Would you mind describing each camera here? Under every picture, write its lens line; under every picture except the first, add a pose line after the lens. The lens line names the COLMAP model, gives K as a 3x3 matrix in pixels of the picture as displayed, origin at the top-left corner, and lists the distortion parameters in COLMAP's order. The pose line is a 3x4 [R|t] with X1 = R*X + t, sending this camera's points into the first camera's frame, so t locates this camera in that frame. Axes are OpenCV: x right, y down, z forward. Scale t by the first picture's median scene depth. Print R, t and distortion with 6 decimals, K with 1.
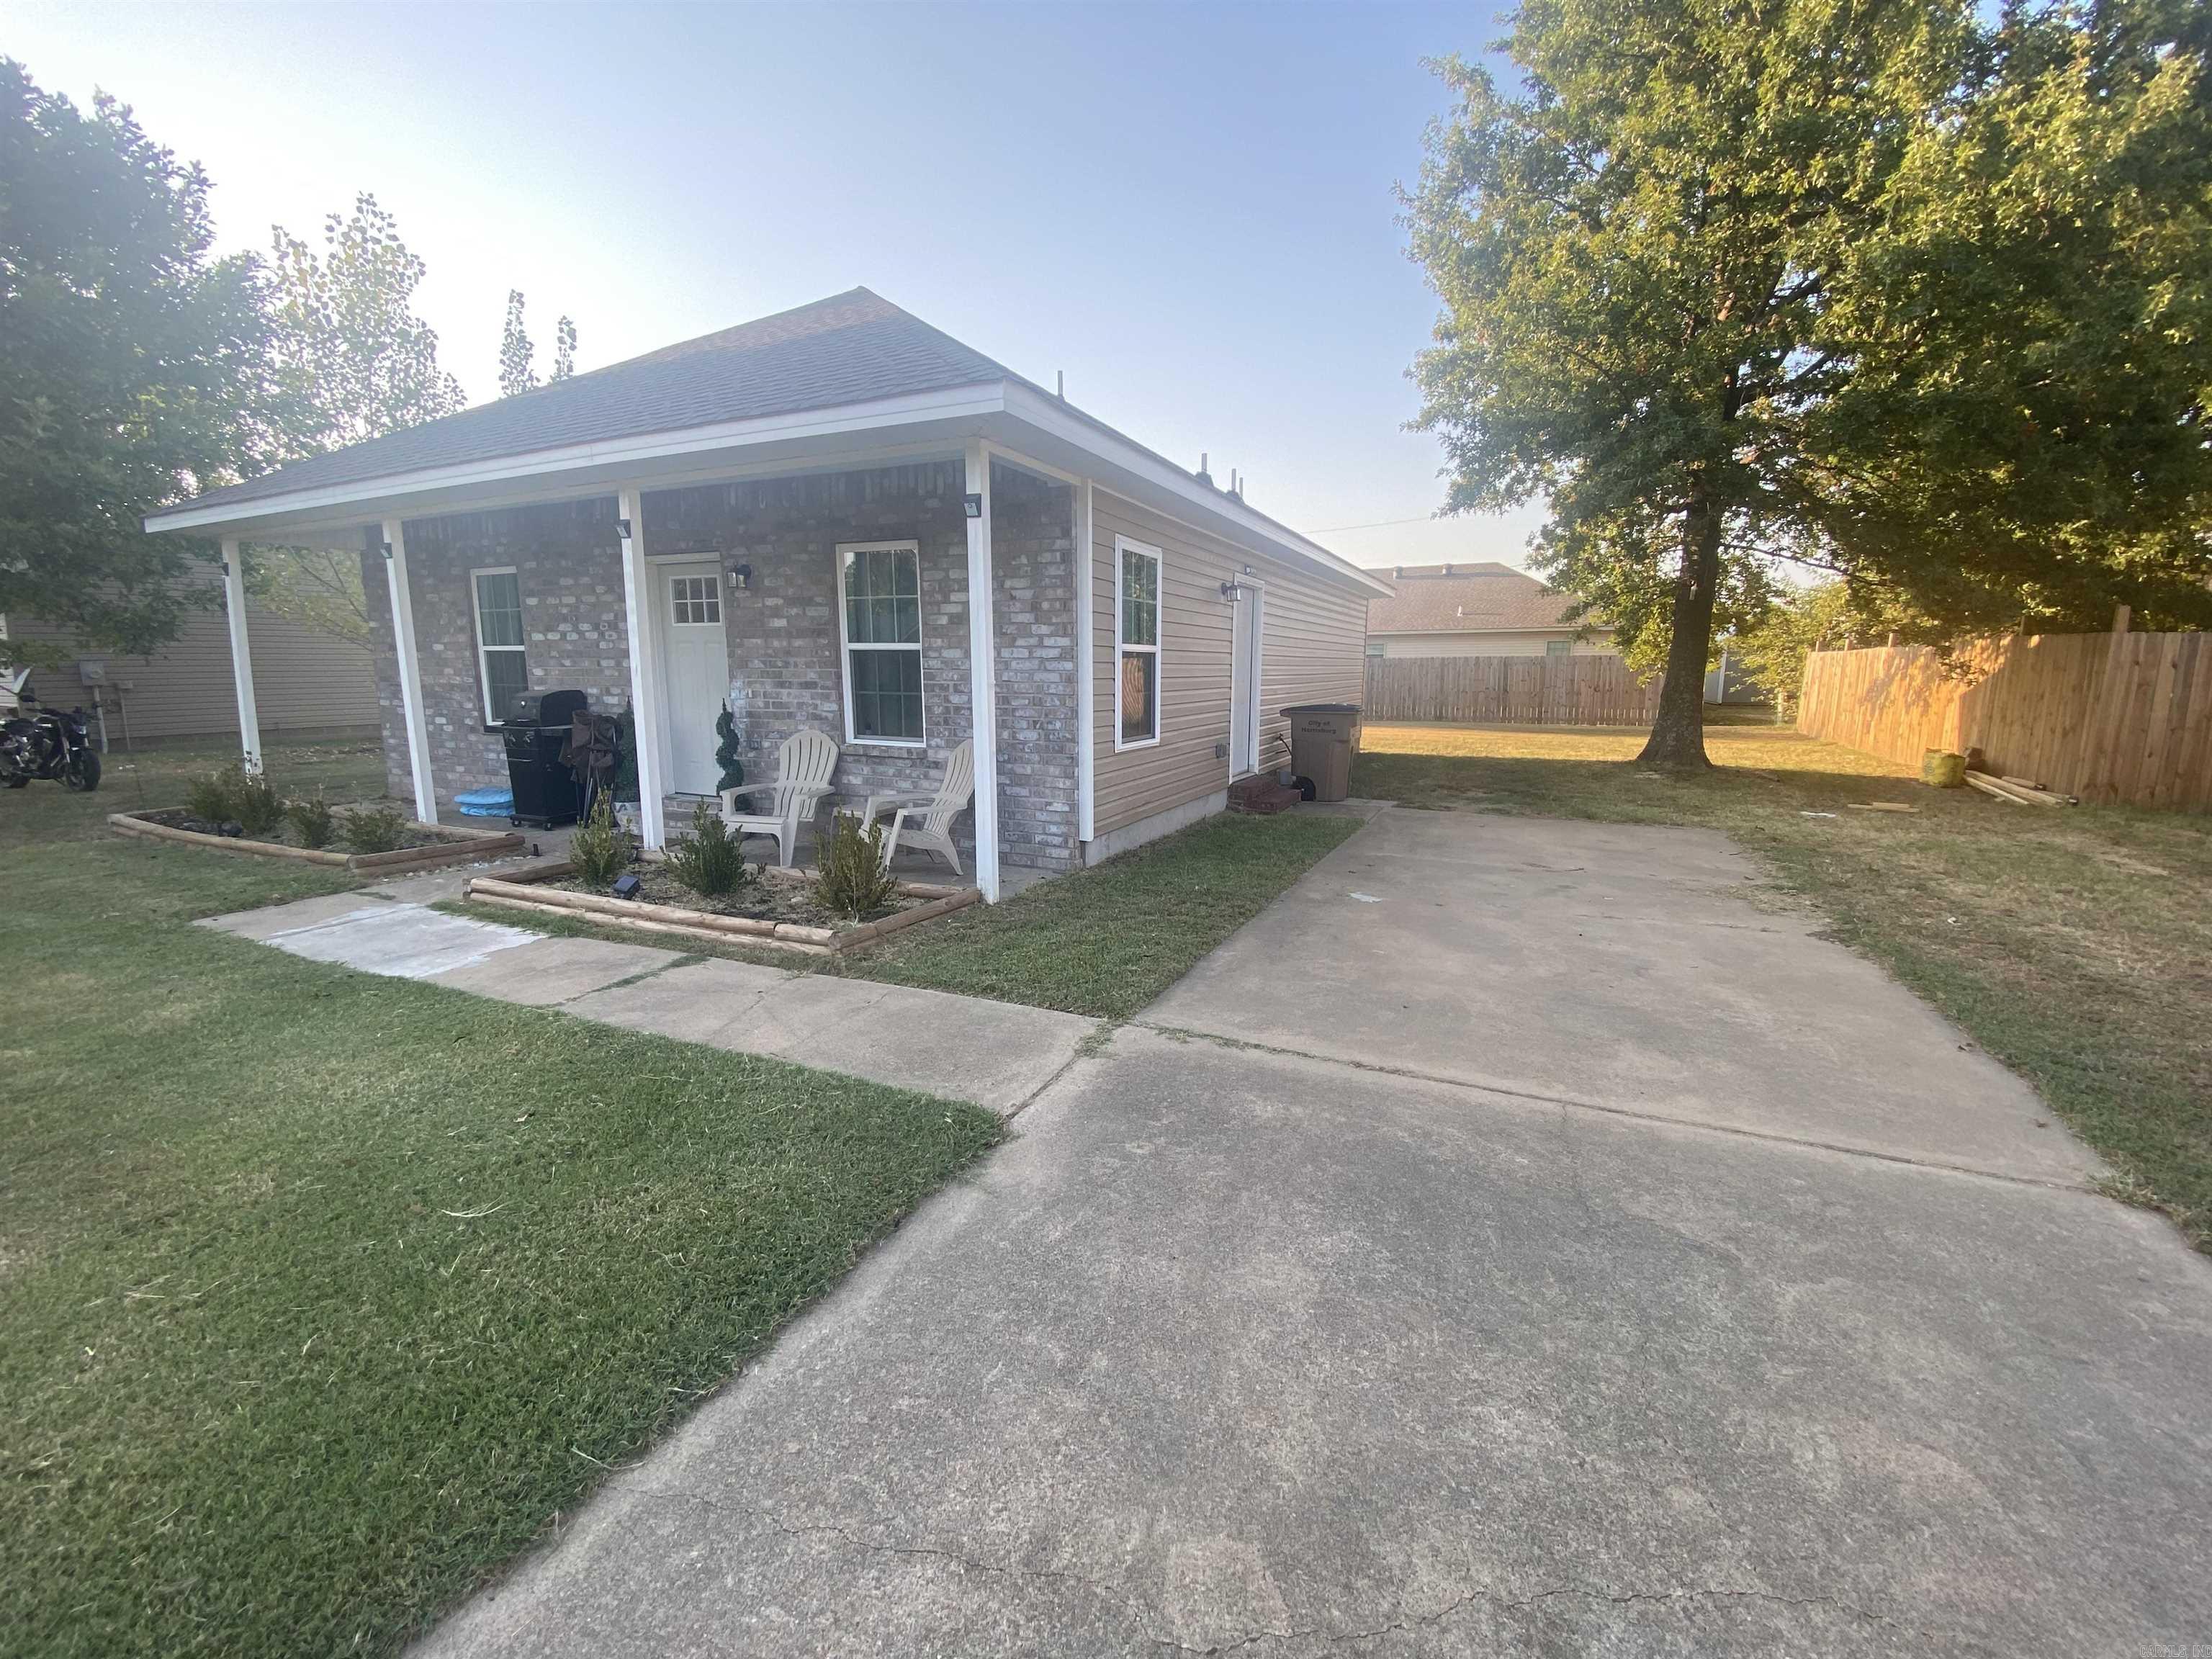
lens RADIAL K [[903.3, 0, 1119.0], [0, 903.3, 822.3], [0, 0, 1]] dist [0.022859, -0.020522]
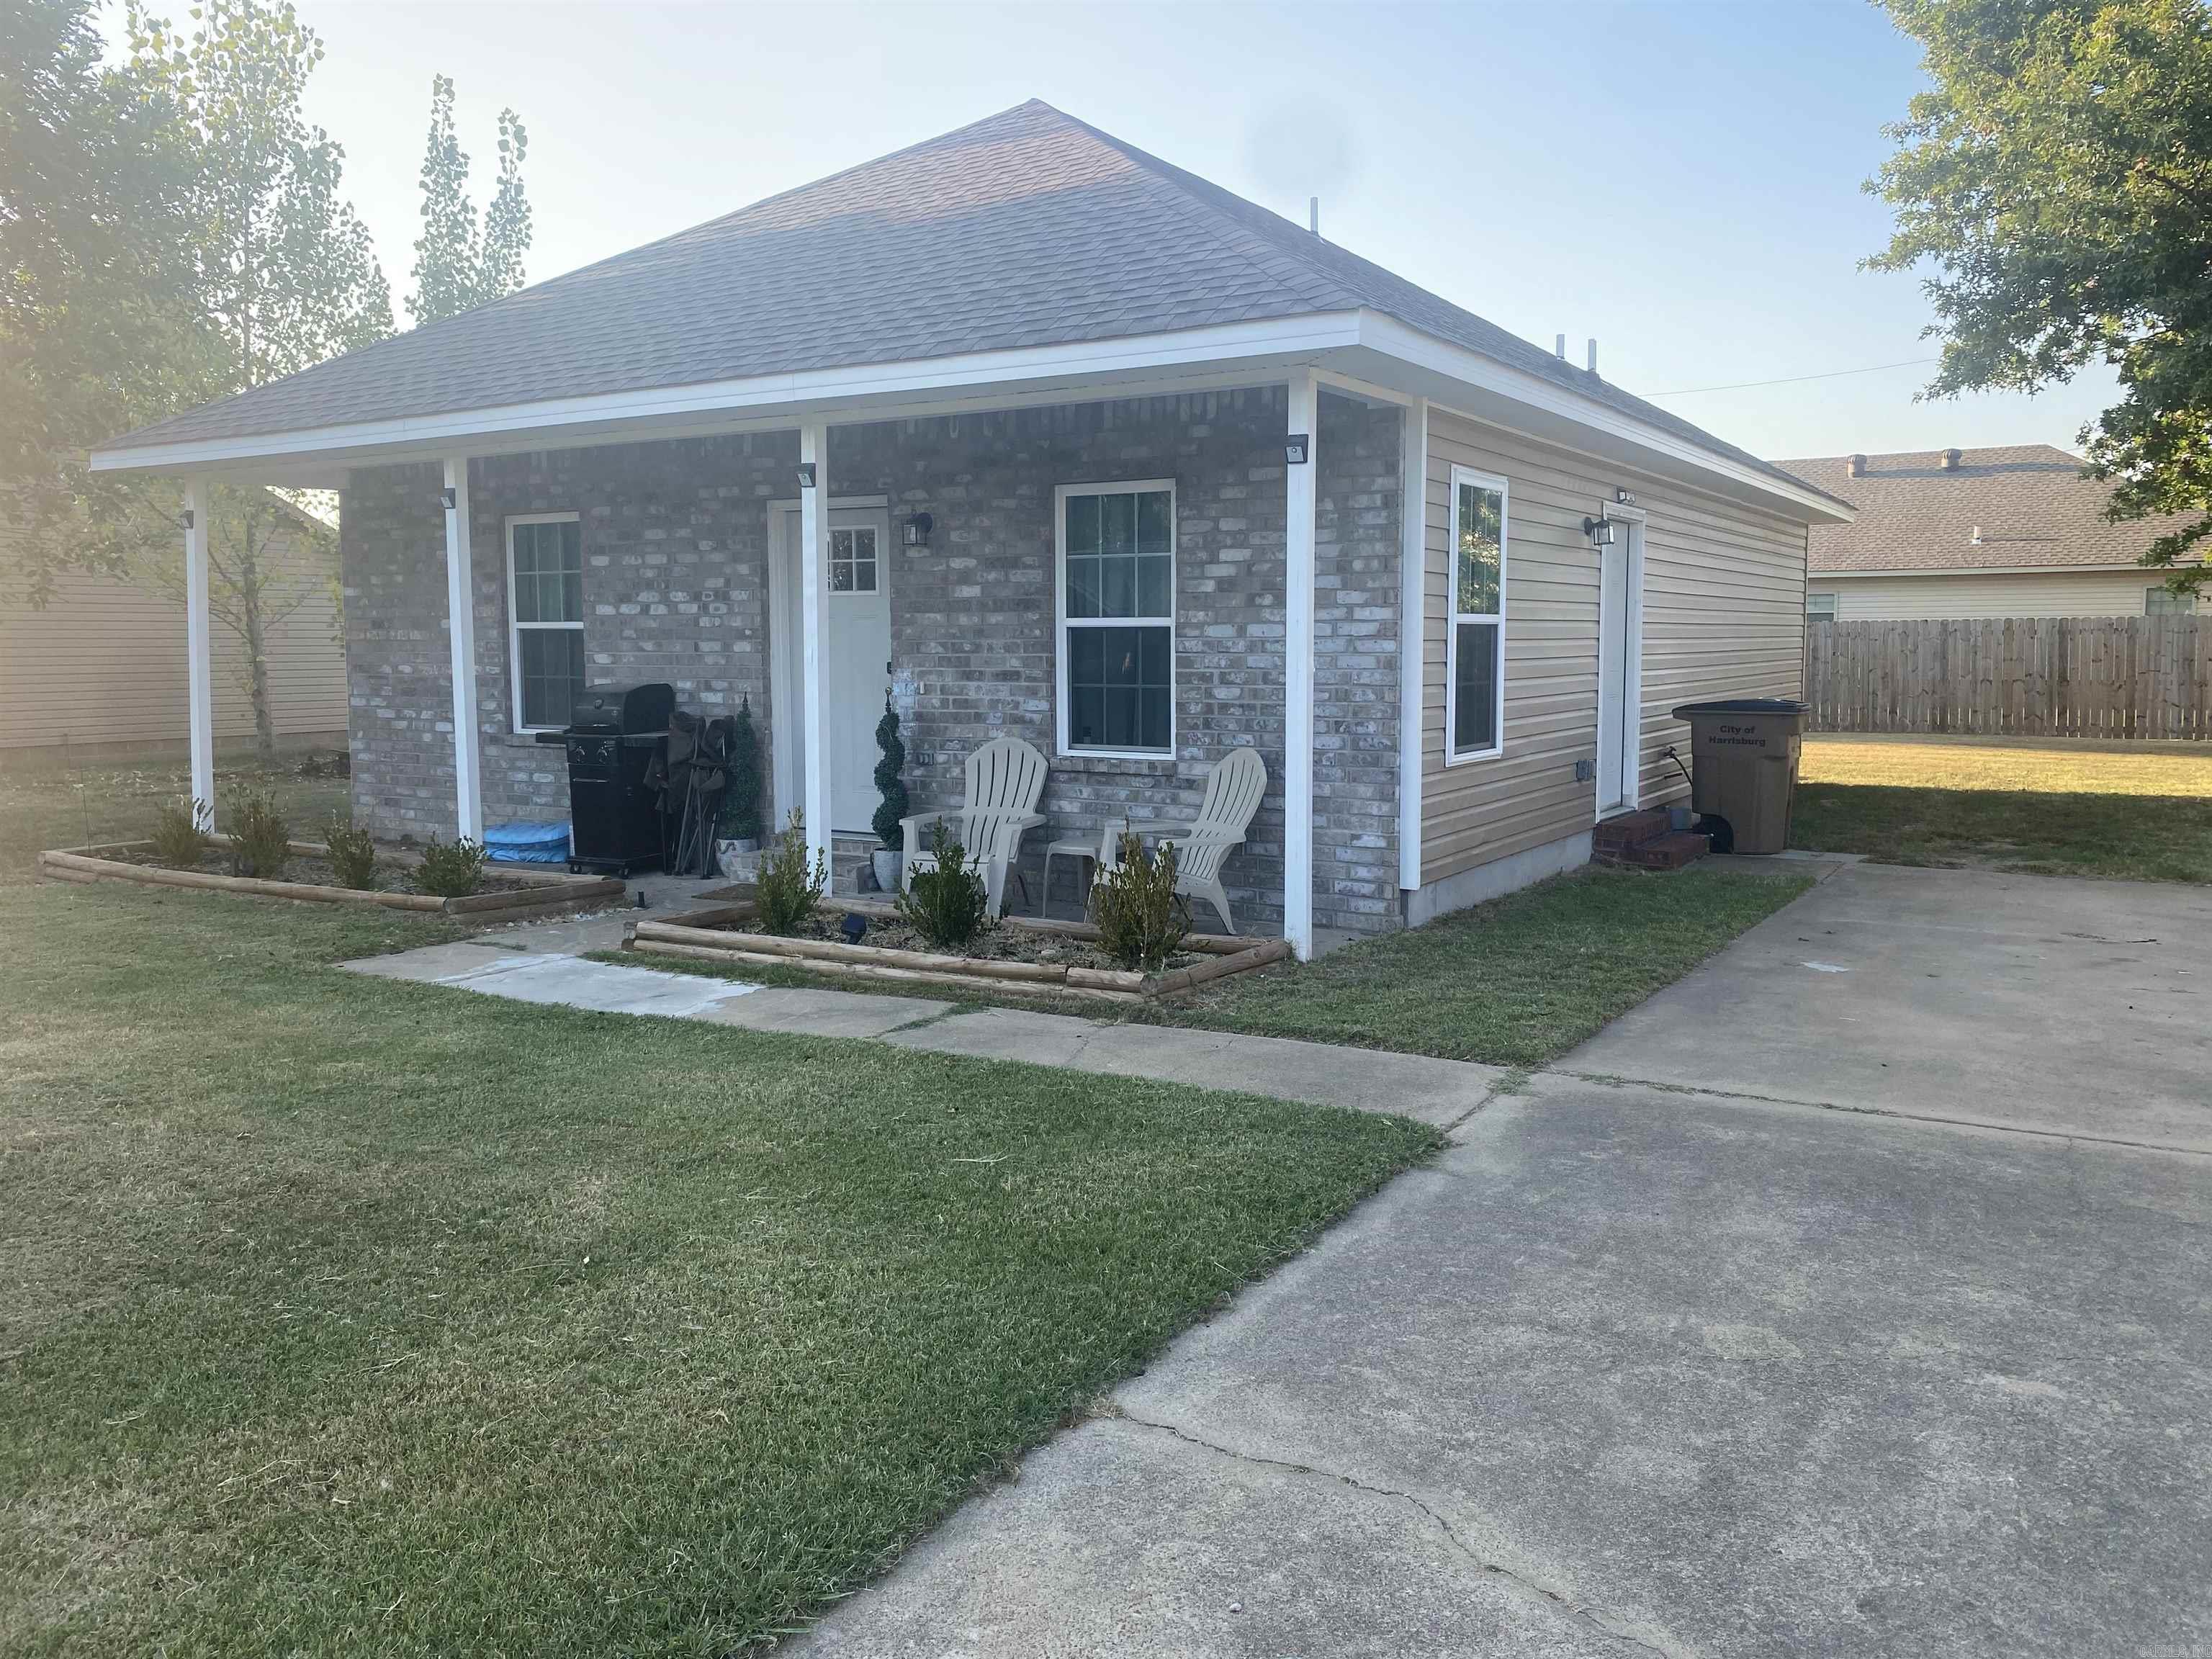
lens RADIAL K [[1701.9, 0, 1117.0], [0, 1701.9, 795.9], [0, 0, 1]] dist [0.037475, -0.043863]
pose [[0.993660, 0.003755, -0.112368, -0.103421], [-0.012446, 0.996973, -0.076749, 0.047333], [0.111740, 0.077661, 0.990698, -0.325772]]
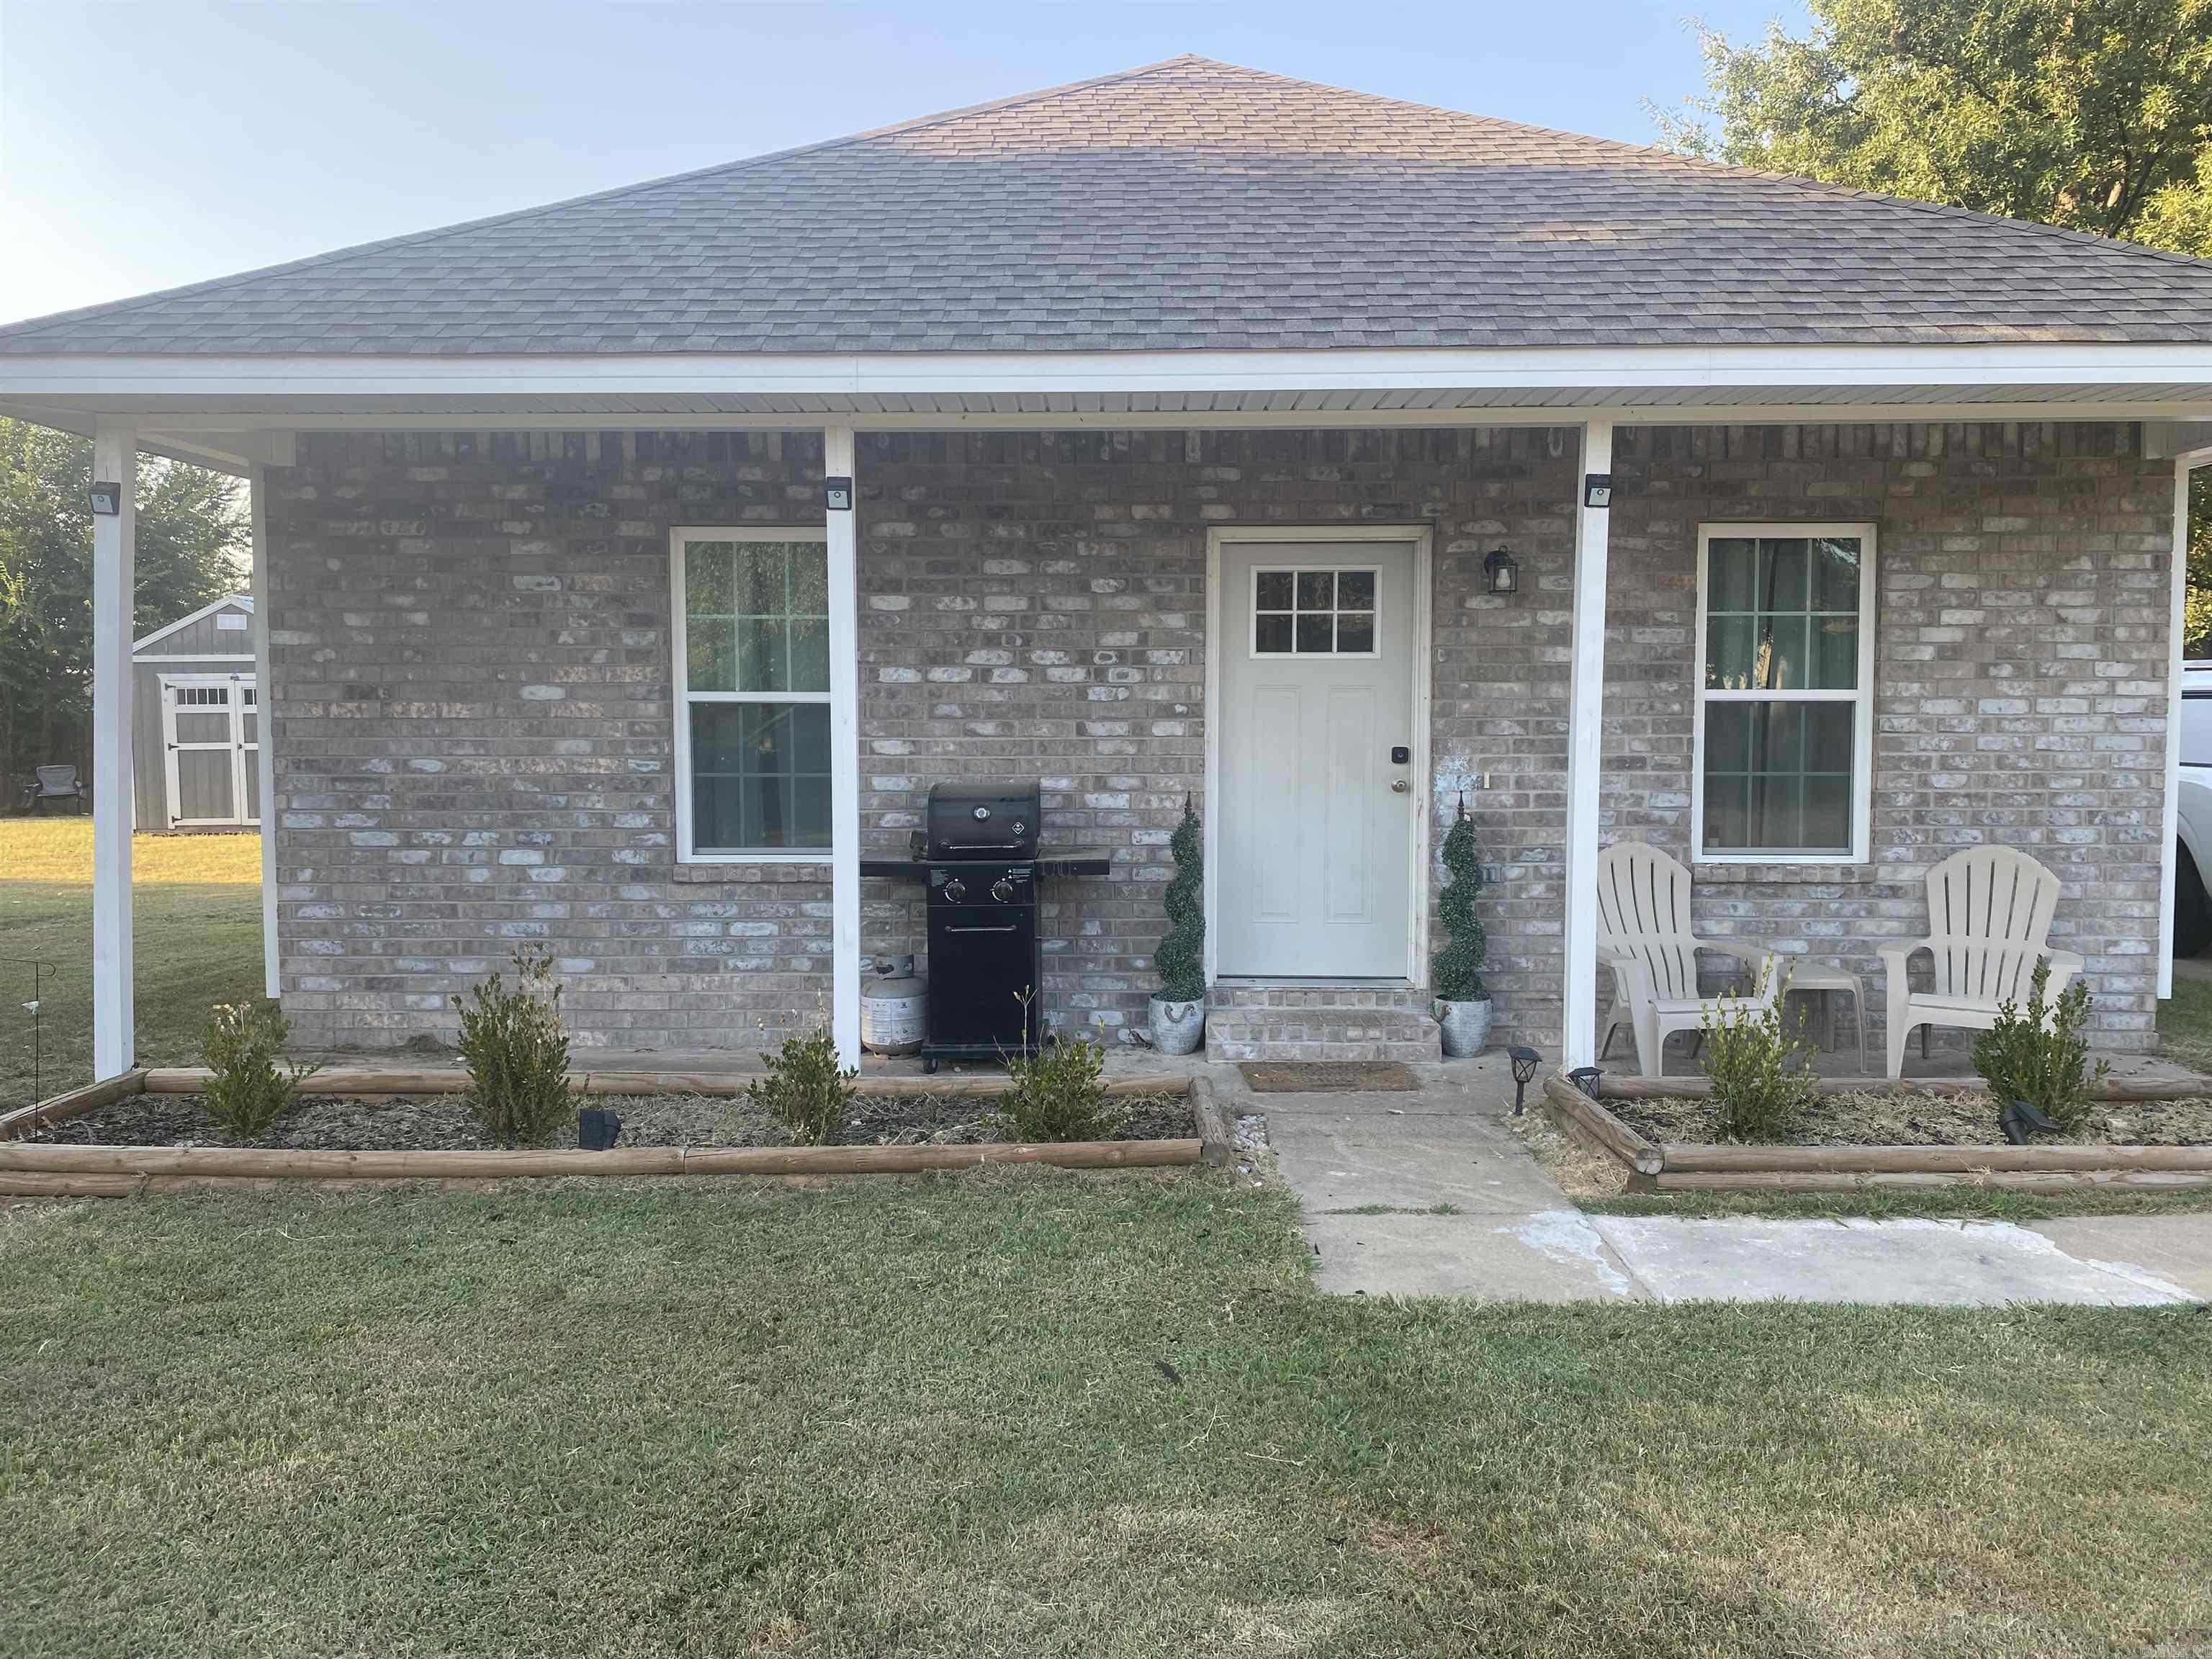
lens RADIAL K [[1701.9, 0, 1127.7], [0, 1701.9, 793.1], [0, 0, 1]] dist [0.037475, -0.043863]
pose [[0.914328, -0.024985, 0.404204, -1.056783], [0.073982, 0.991604, -0.106059, -0.043141], [-0.398160, 0.126876, 0.908499, 0.160494]]
